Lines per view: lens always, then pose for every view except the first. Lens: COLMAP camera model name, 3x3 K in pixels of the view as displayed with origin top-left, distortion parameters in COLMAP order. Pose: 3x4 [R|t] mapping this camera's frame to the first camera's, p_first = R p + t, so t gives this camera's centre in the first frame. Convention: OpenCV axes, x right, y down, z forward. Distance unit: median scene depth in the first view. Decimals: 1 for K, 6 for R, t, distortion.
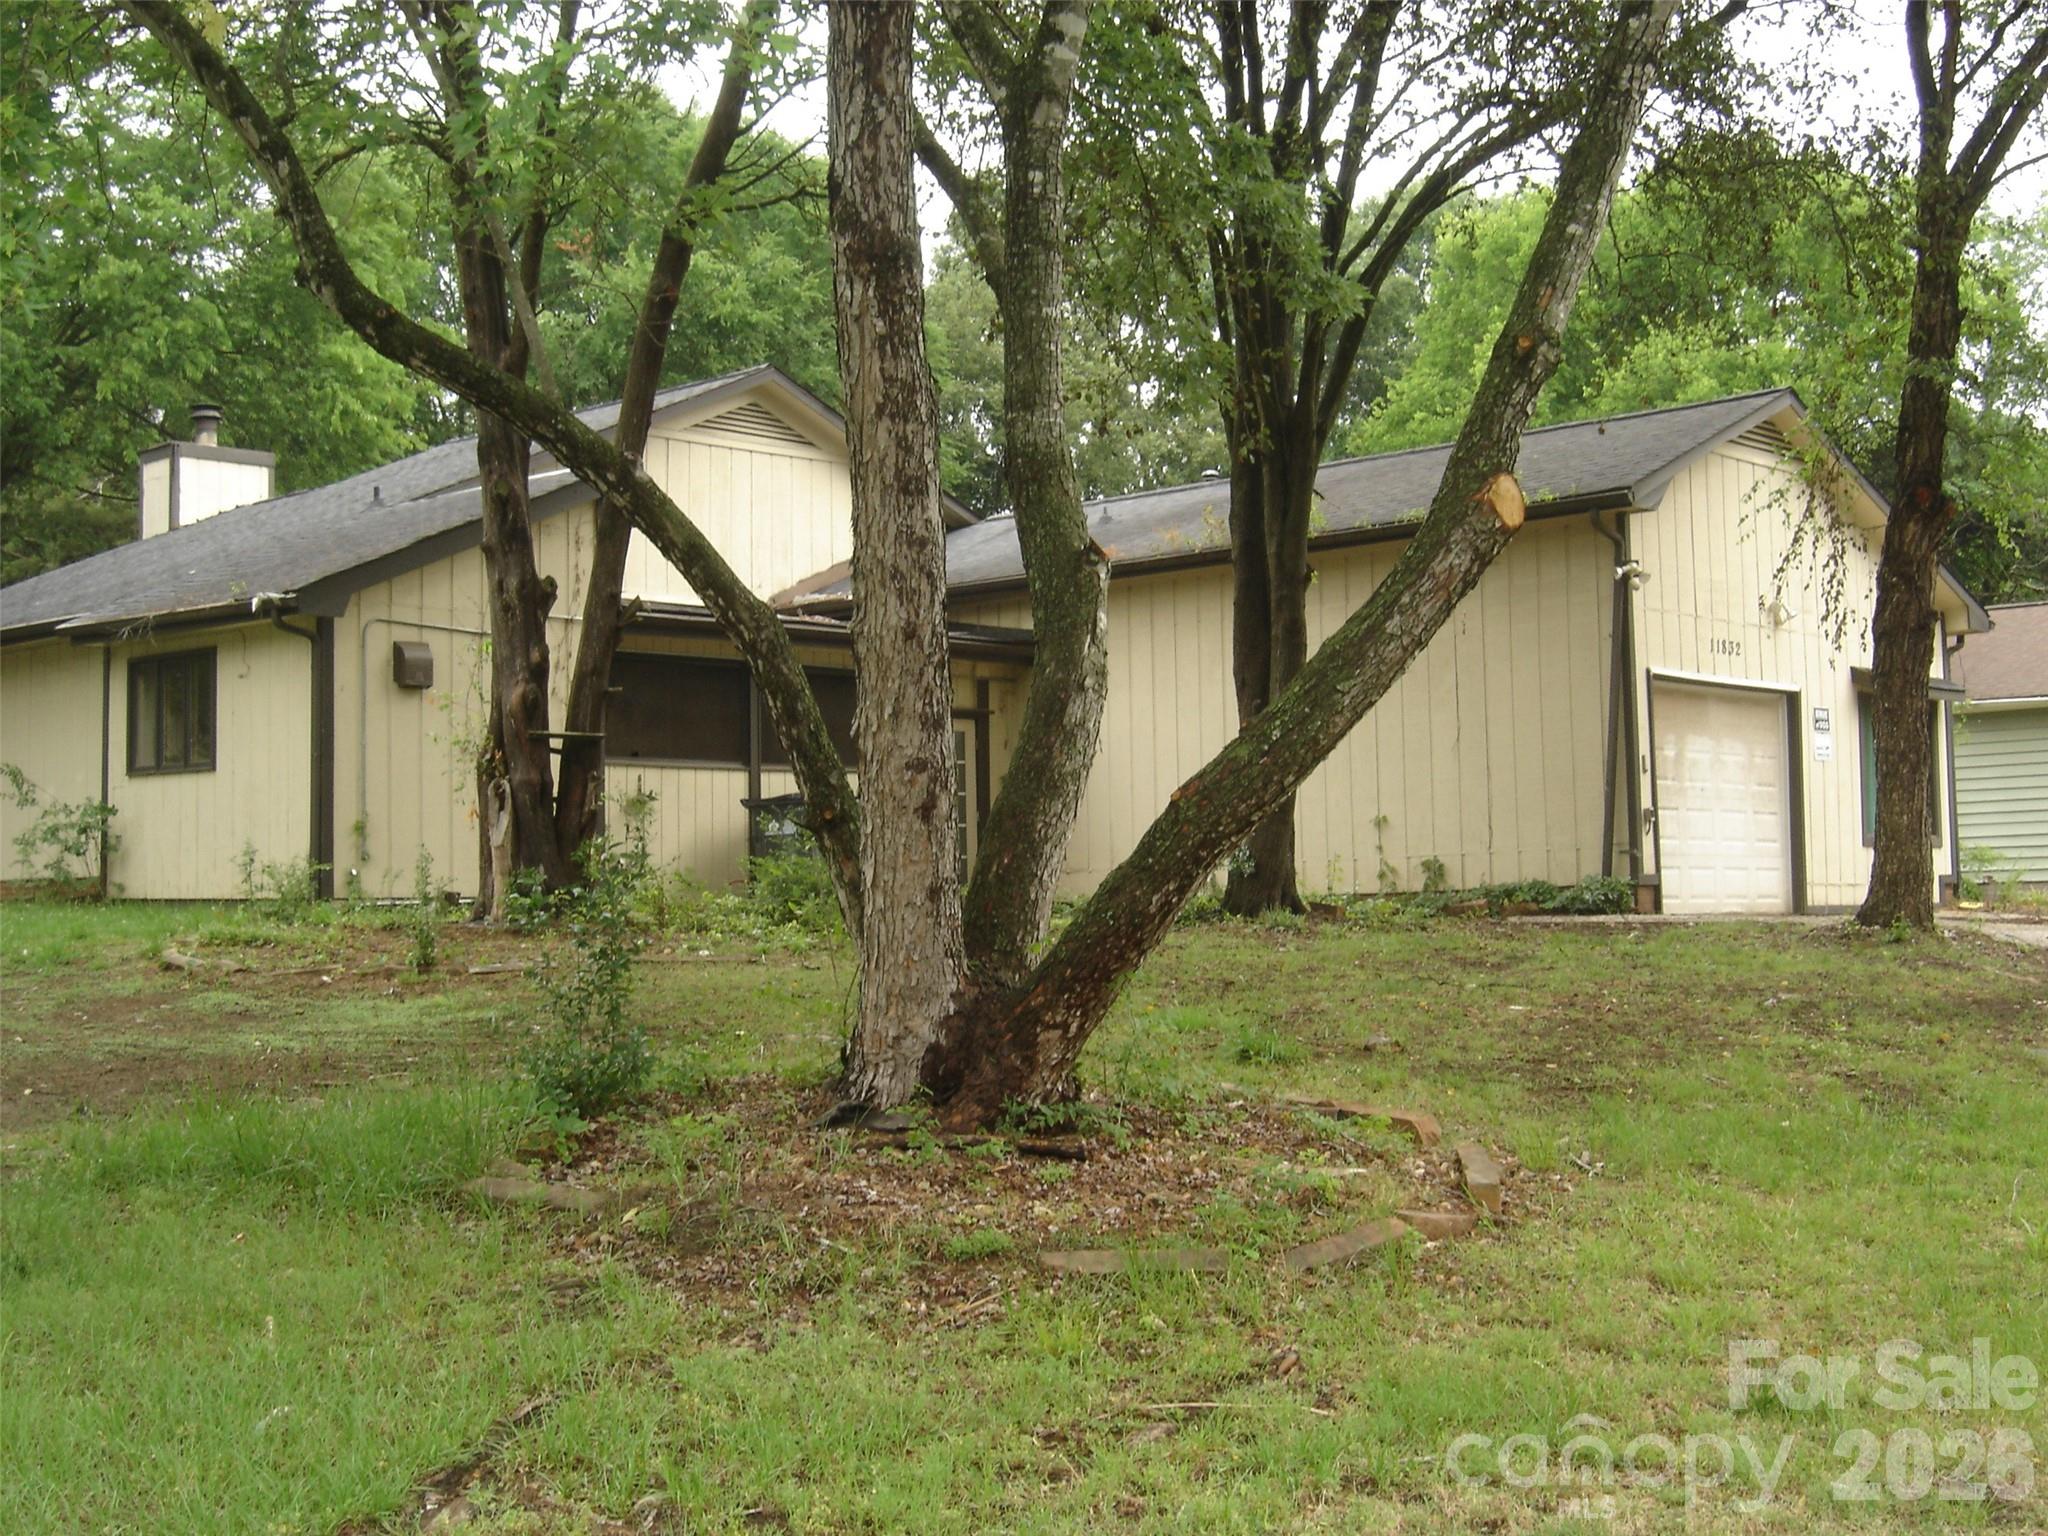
lens RADIAL K [[2693.5, 0, 1061.8], [0, 2693.5, 766.6], [0, 0, 1]] dist [-0.106713, -0.057458]
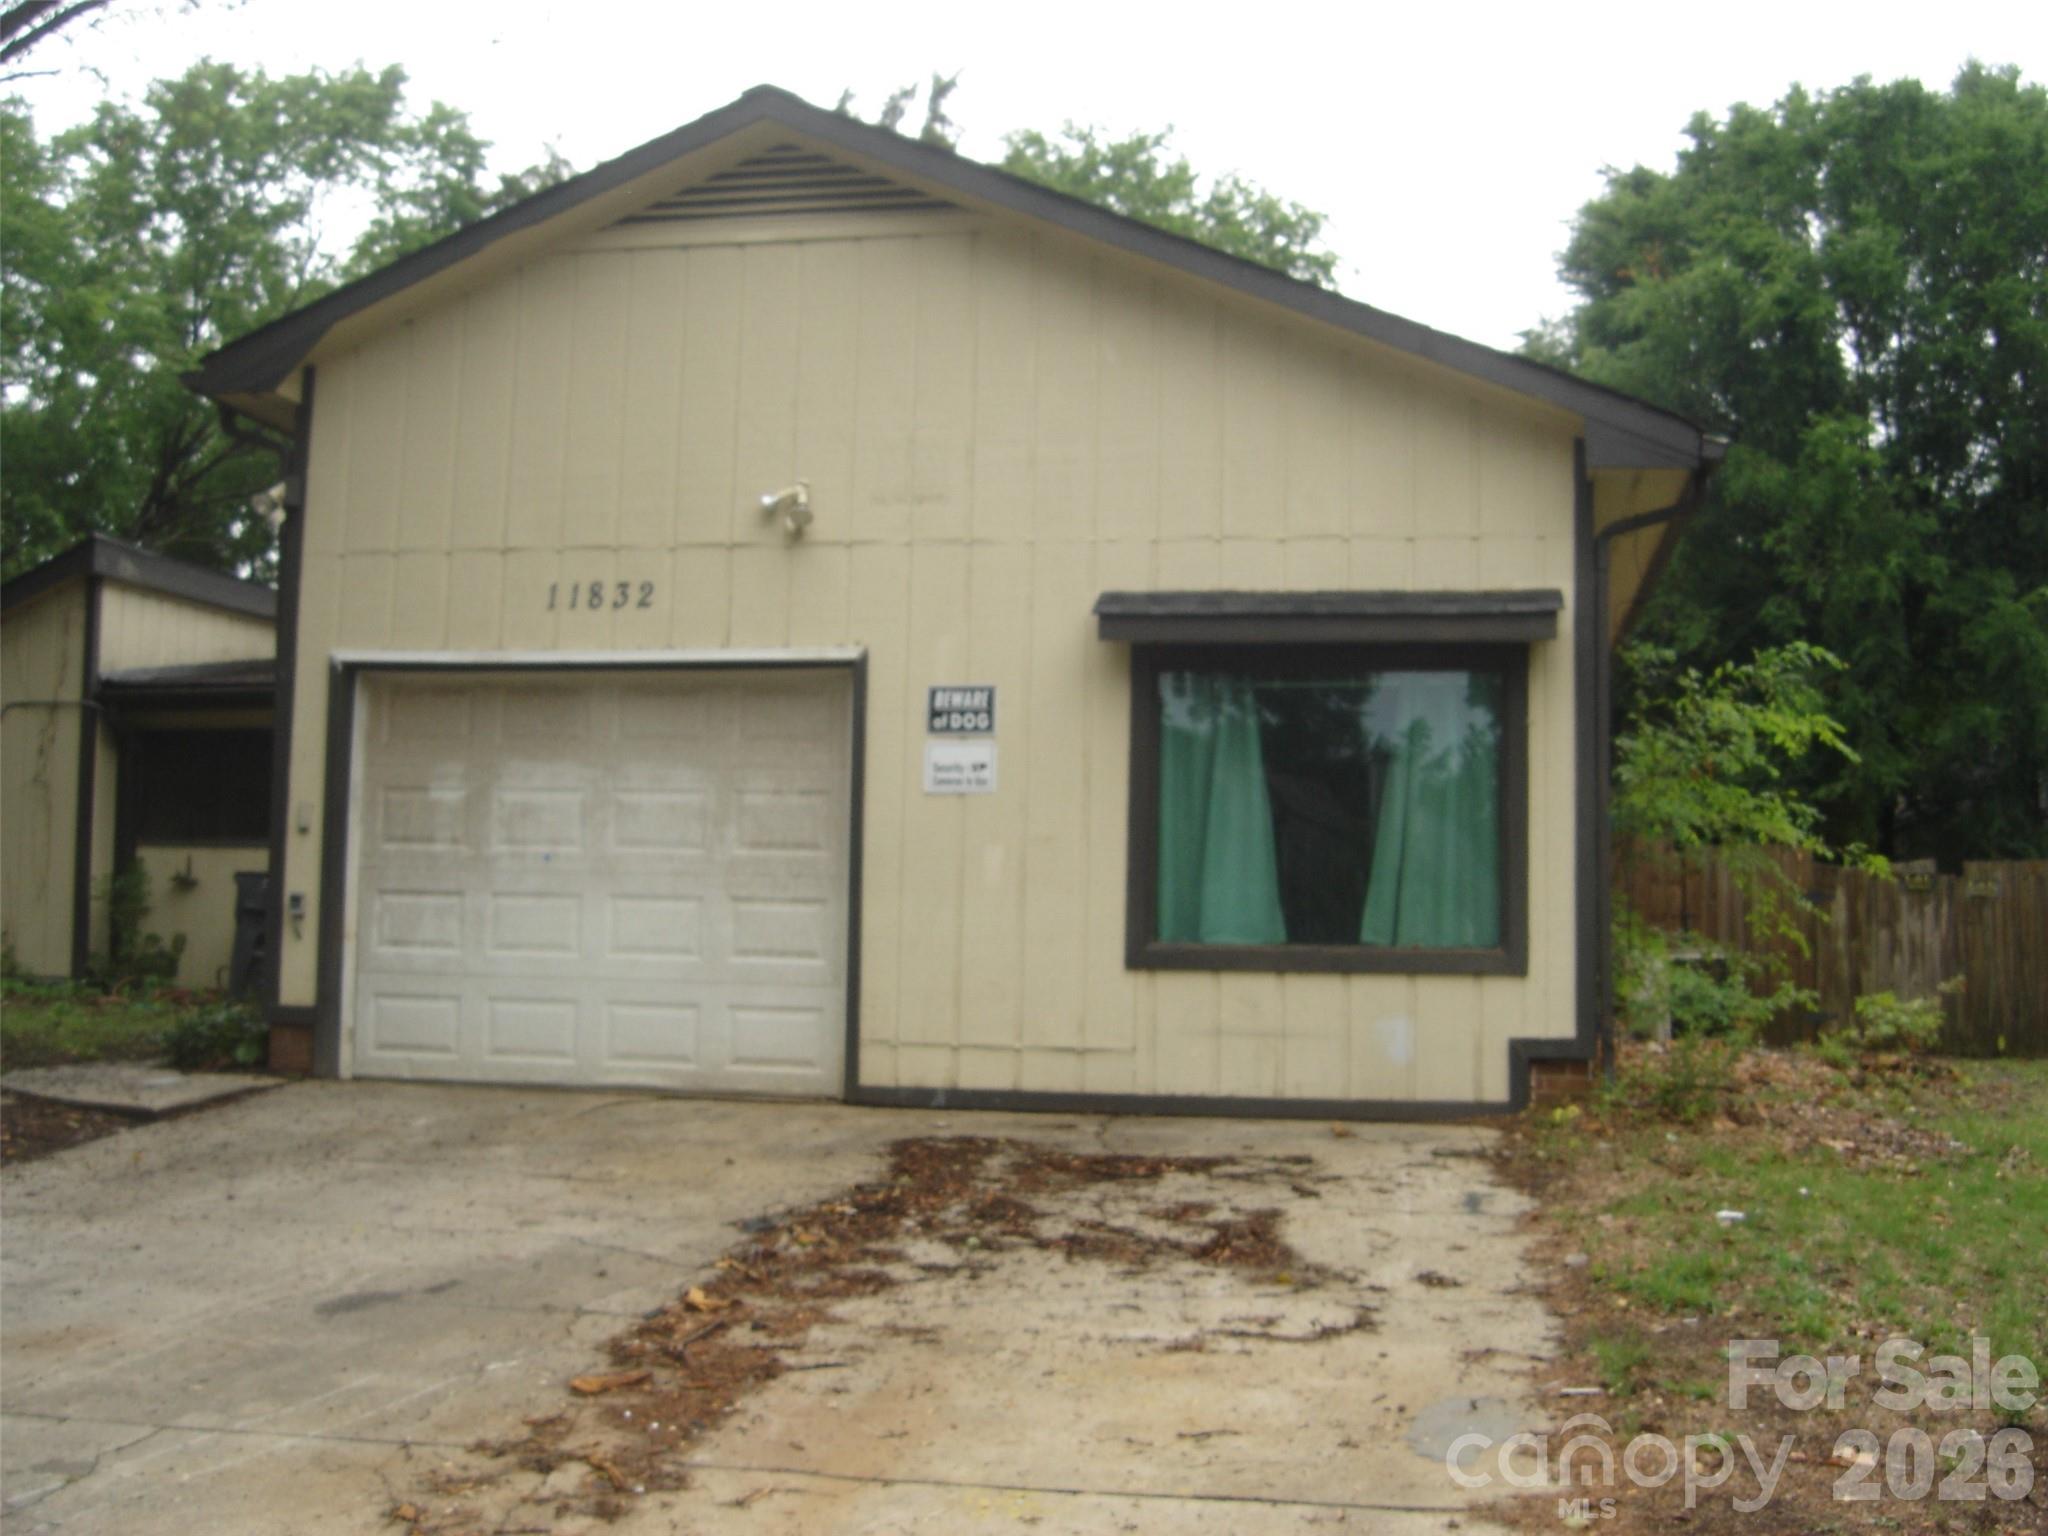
lens RADIAL K [[2251.9, 0, 1024.0], [0, 2251.9, 768.0], [0, 0, 1]] dist [-0.150663, -0.002592]
pose [[0.527397, -0.046127, -0.848366, 0.711498], [0.022936, 0.998934, -0.040055, 0.011079], [0.849309, 0.001666, 0.527893, 0.870893]]
